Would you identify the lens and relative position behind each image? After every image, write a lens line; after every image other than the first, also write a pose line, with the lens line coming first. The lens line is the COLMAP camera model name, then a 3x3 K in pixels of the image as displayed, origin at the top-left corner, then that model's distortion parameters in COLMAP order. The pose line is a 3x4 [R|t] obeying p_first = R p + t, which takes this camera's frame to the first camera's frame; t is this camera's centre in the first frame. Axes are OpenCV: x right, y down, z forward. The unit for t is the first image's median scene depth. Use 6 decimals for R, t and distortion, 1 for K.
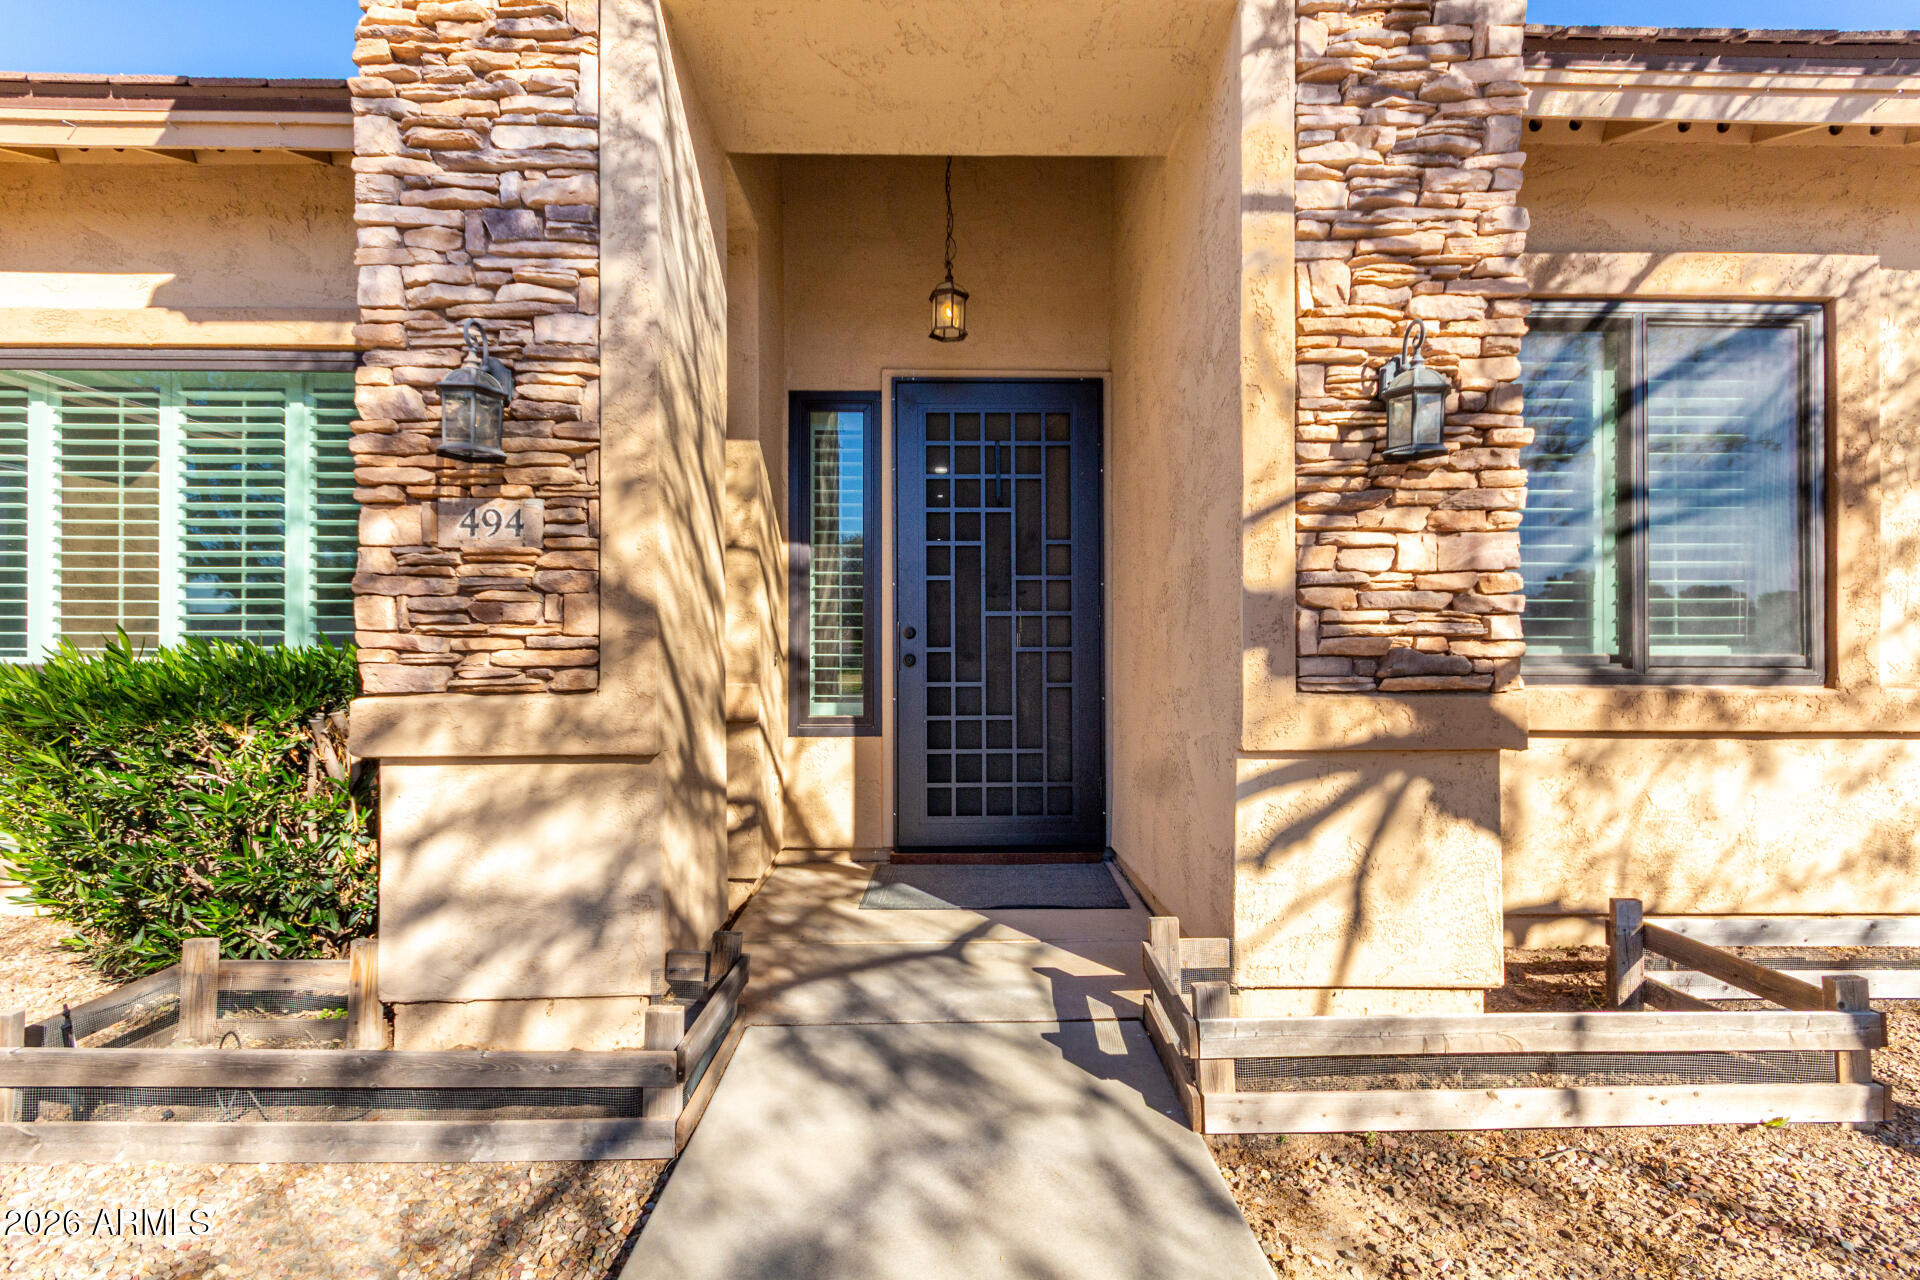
lens RADIAL K [[888.1, 0, 964.2], [0, 888.1, 658.7], [0, 0, 1]] dist [0.000268, -0.000242]
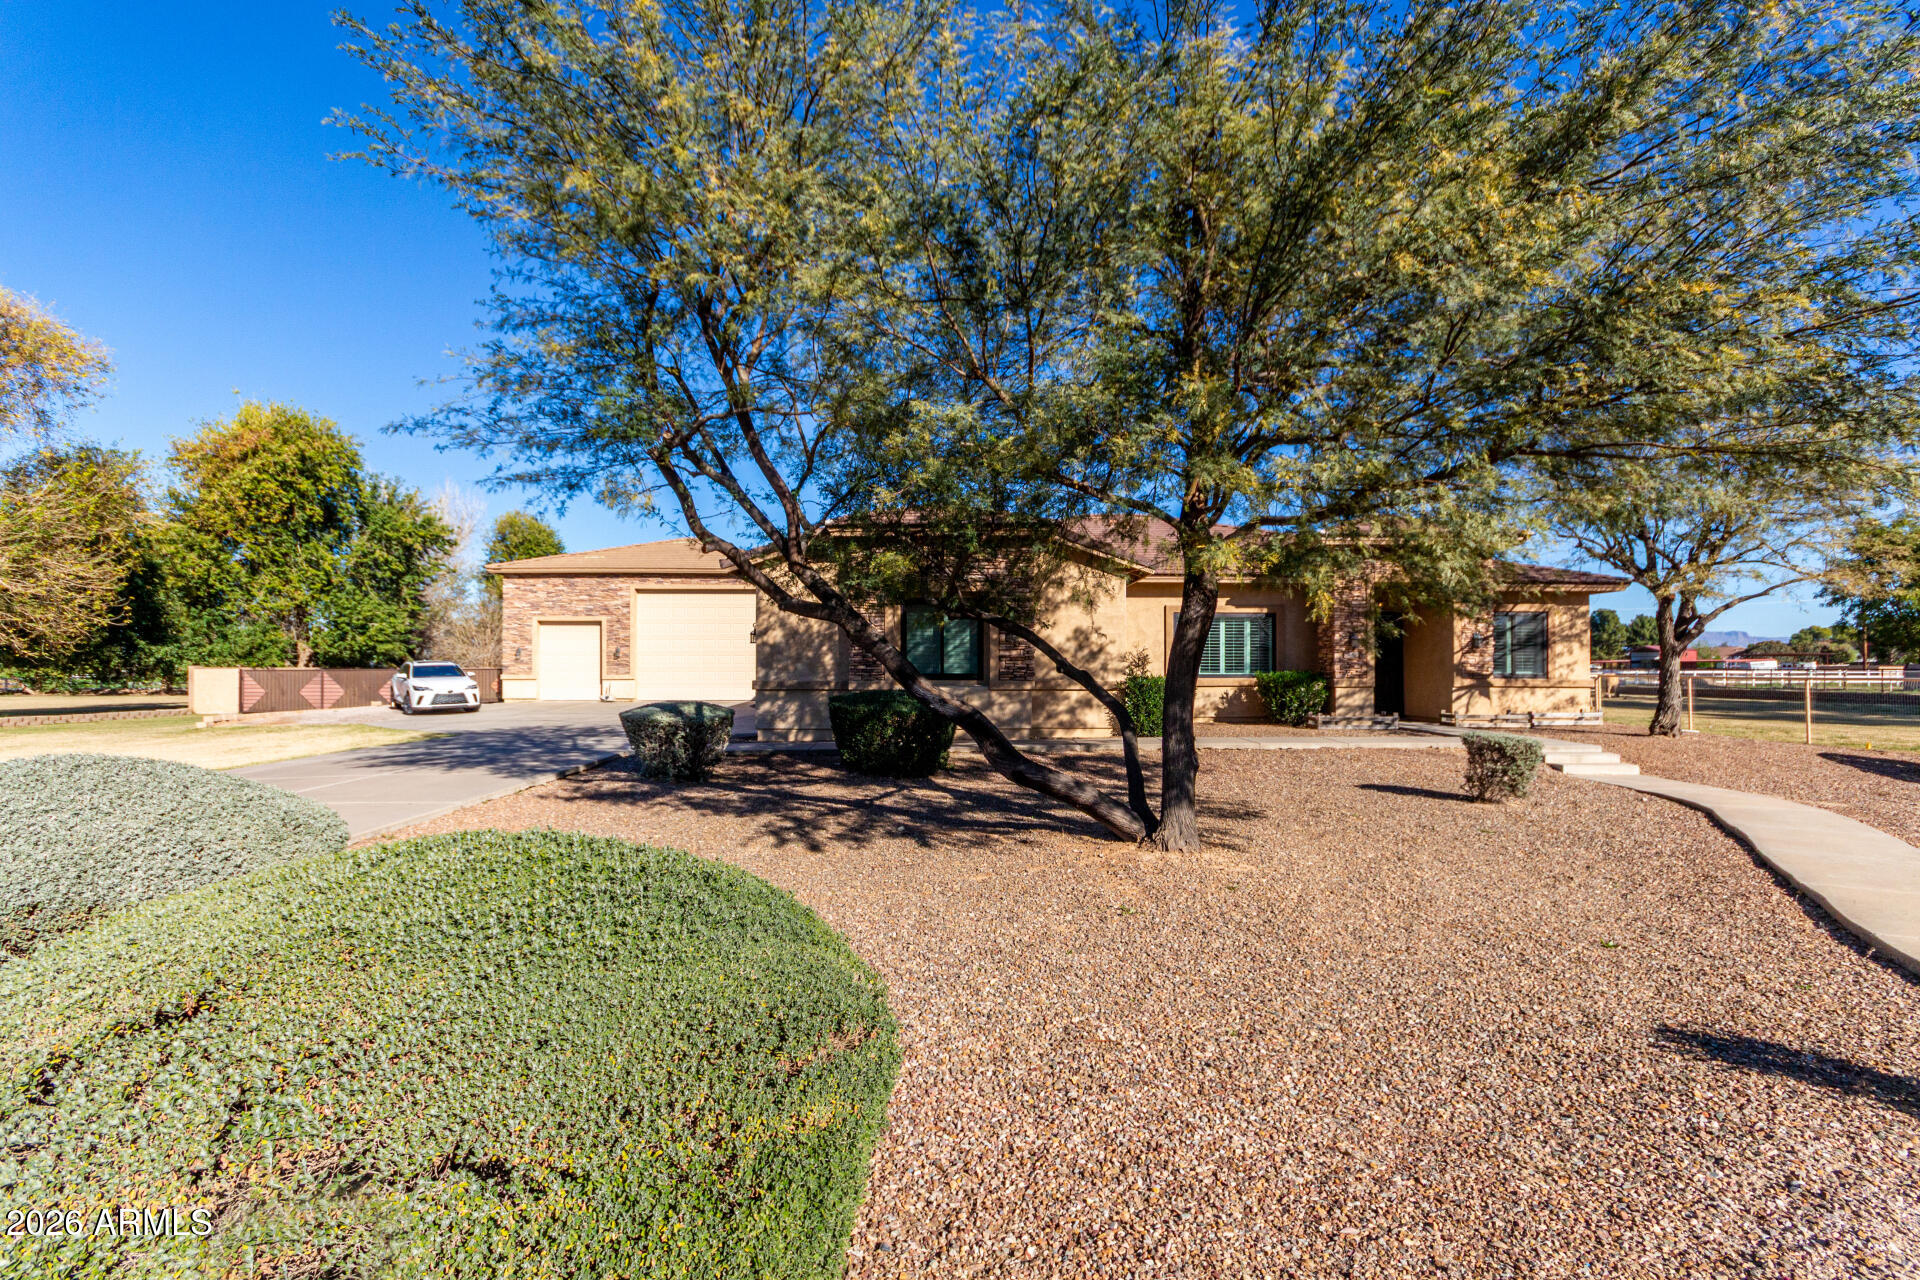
lens RADIAL K [[848.2, 0, 951.5], [0, 848.2, 665.8], [0, 0, 1]] dist [0.000622, 0.000014]
pose [[0.999923, 0.005277, -0.011269, -3.270362], [-0.005371, 0.999950, -0.008394, 0.014514], [0.011224, 0.008454, 0.999901, -5.278922]]
